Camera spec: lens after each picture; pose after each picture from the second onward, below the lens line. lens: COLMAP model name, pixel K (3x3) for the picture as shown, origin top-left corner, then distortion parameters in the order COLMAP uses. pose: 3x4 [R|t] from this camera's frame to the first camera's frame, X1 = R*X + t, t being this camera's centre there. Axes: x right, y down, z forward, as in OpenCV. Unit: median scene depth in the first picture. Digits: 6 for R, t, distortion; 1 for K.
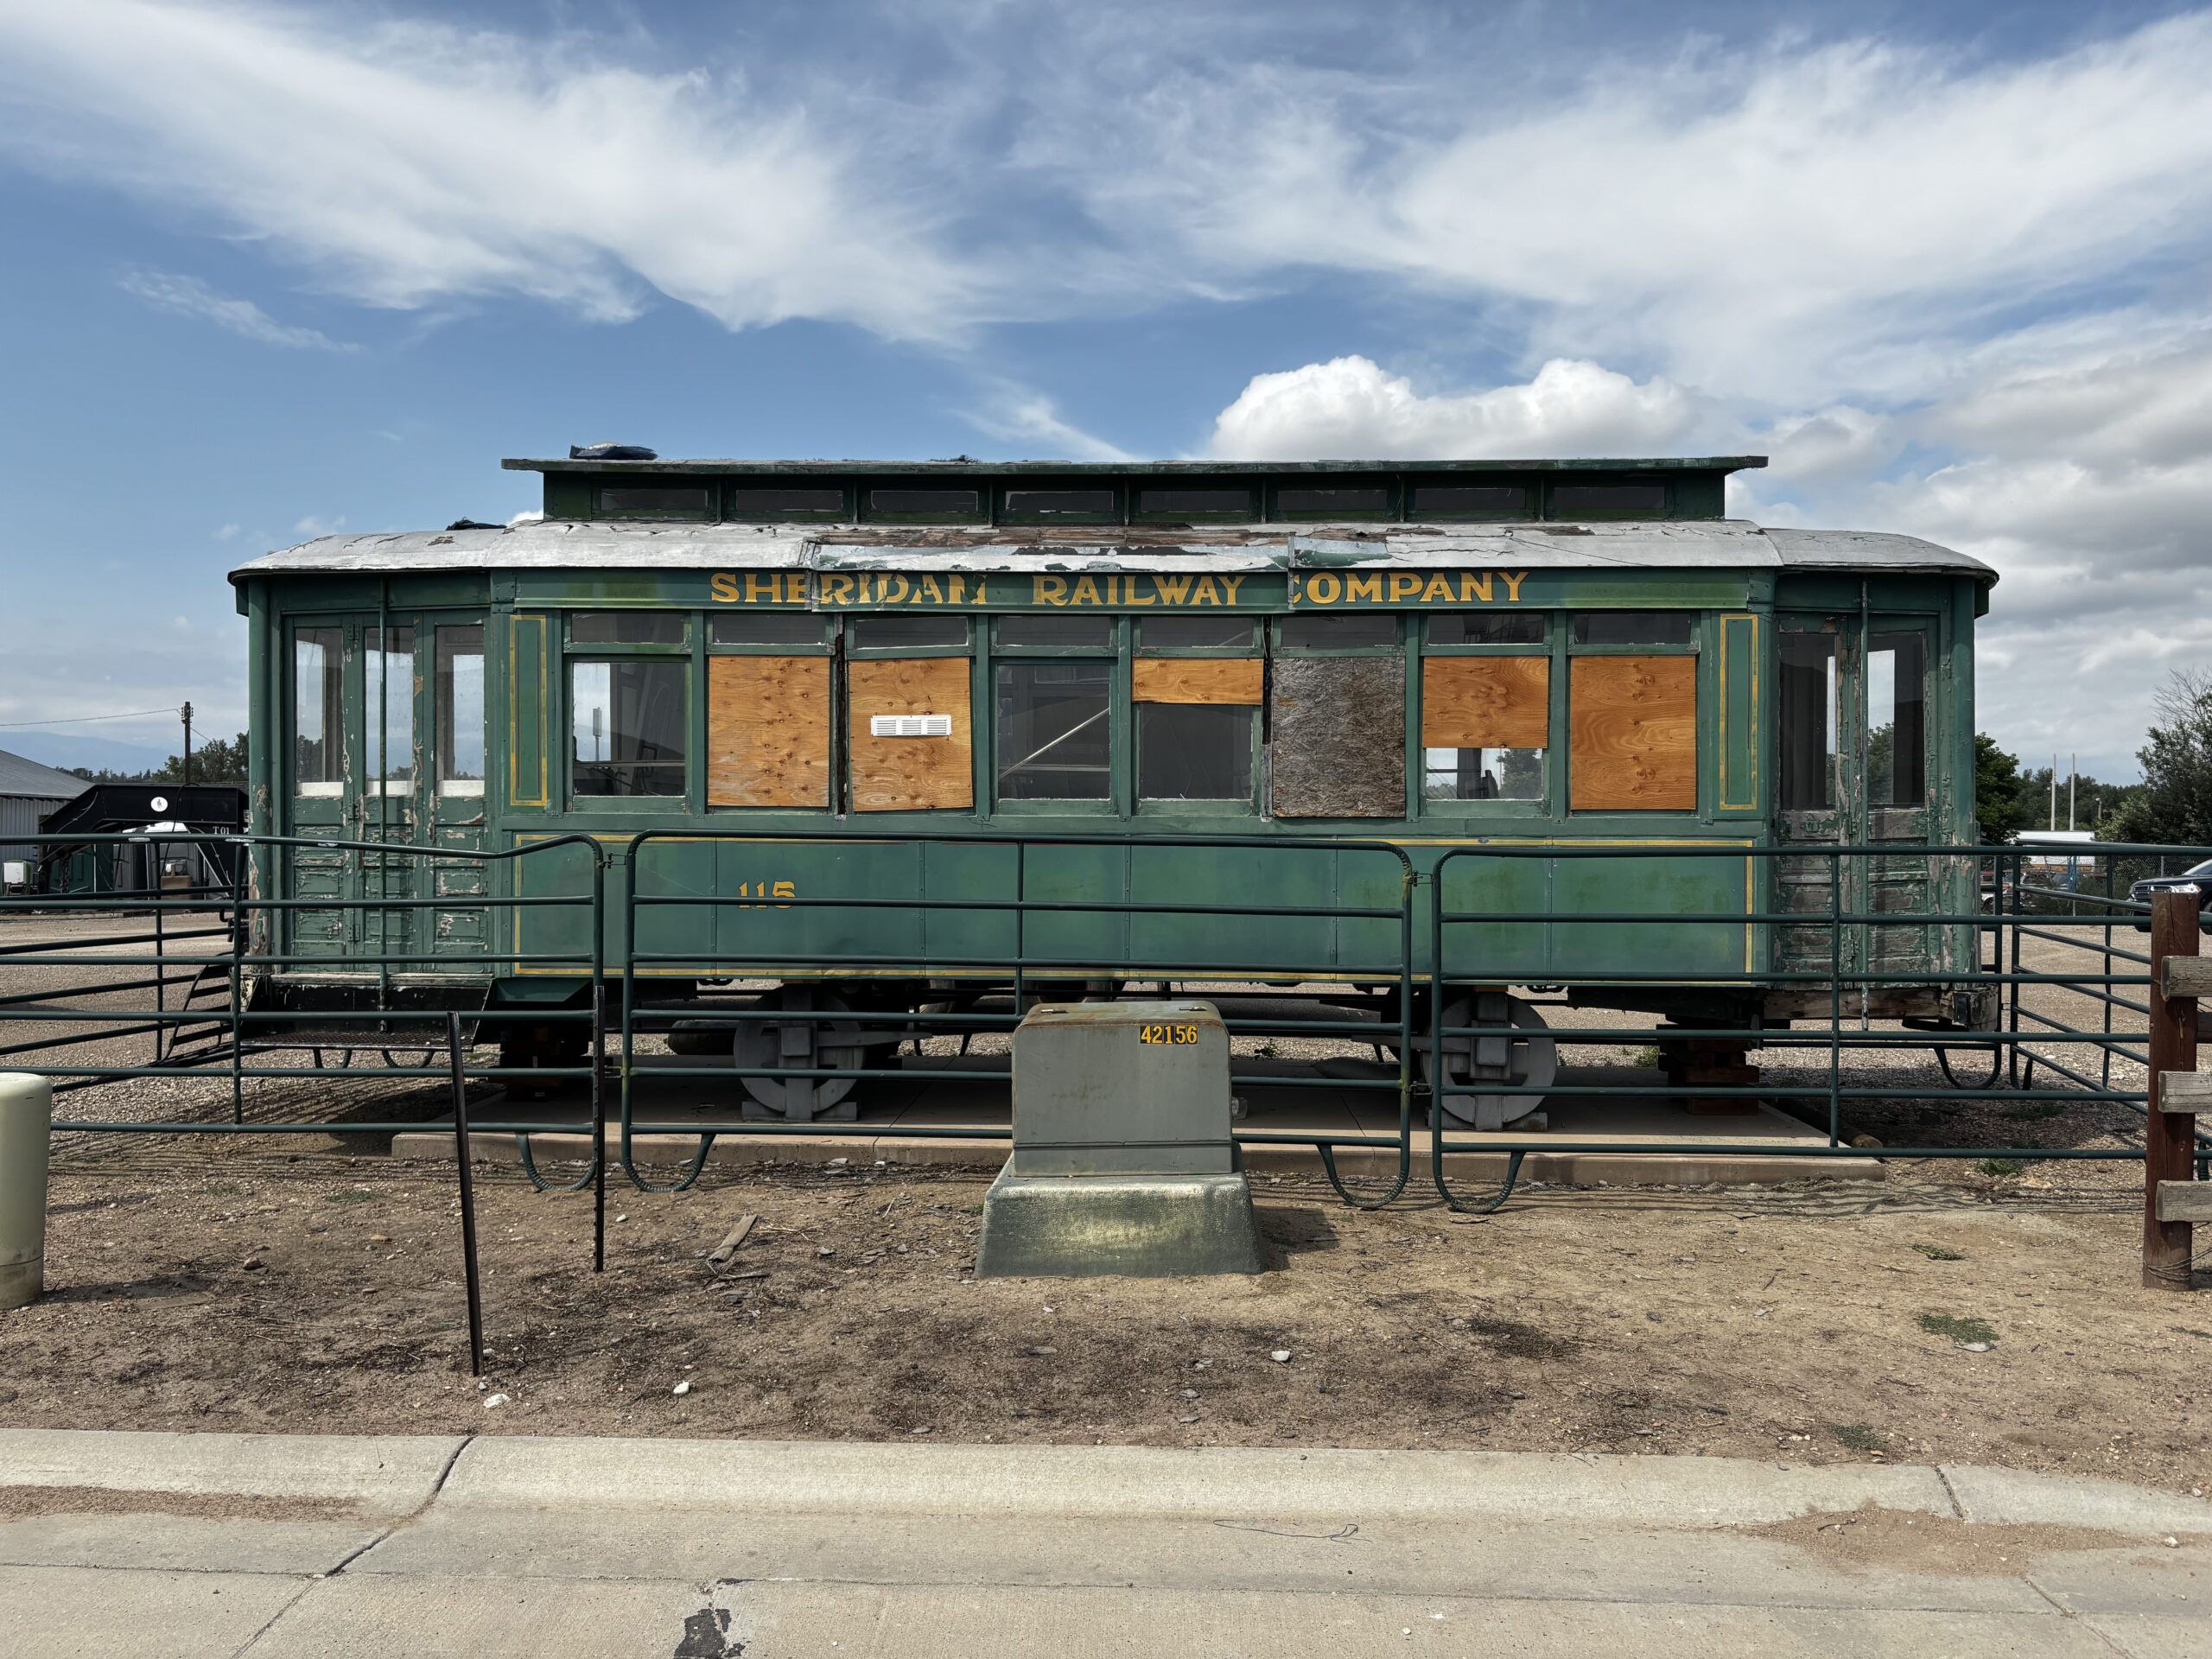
lens RADIAL K [[1693.7, 0, 1036.8], [0, 1693.7, 817.4], [0, 0, 1]] dist [0.228561, -0.534357]
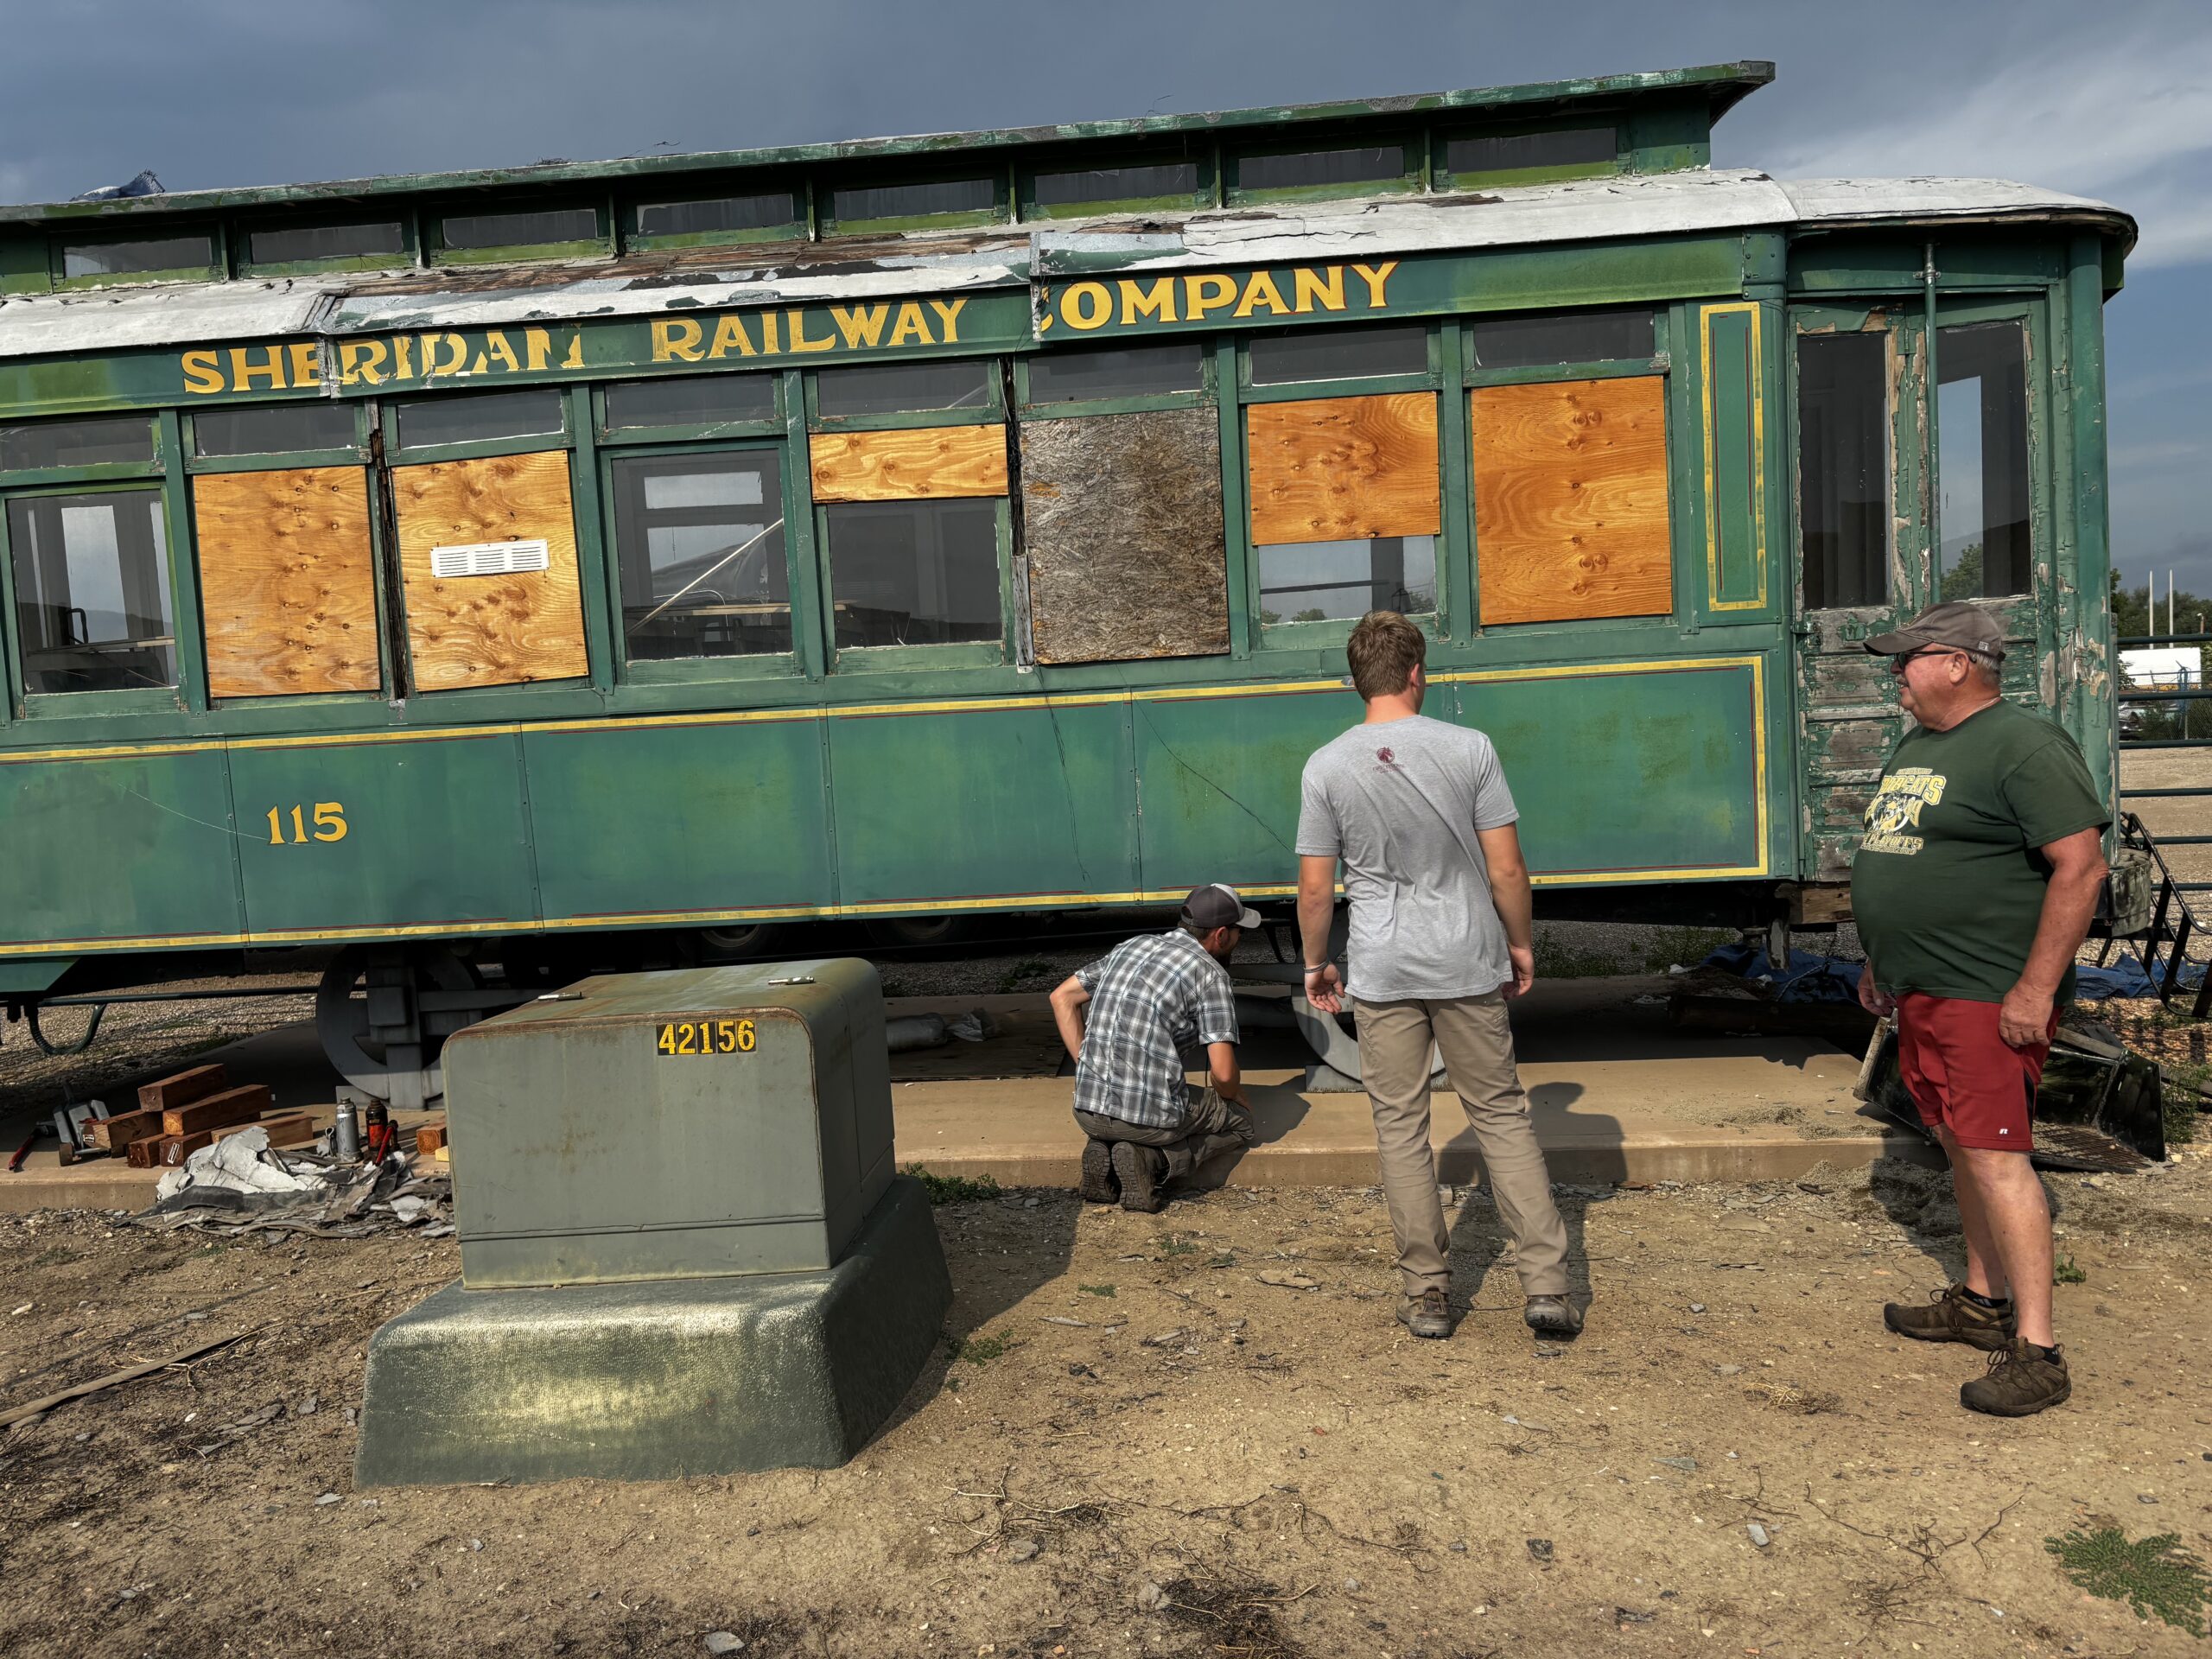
lens RADIAL K [[1671.9, 0, 1009.9], [0, 1671.9, 832.5], [0, 0, 1]] dist [0.062823, -0.113052]
pose [[0.996804, -0.053398, -0.059416, 0.164802], [0.057093, 0.996421, 0.062330, 0.023398], [0.055875, -0.065523, 0.996285, 0.347747]]
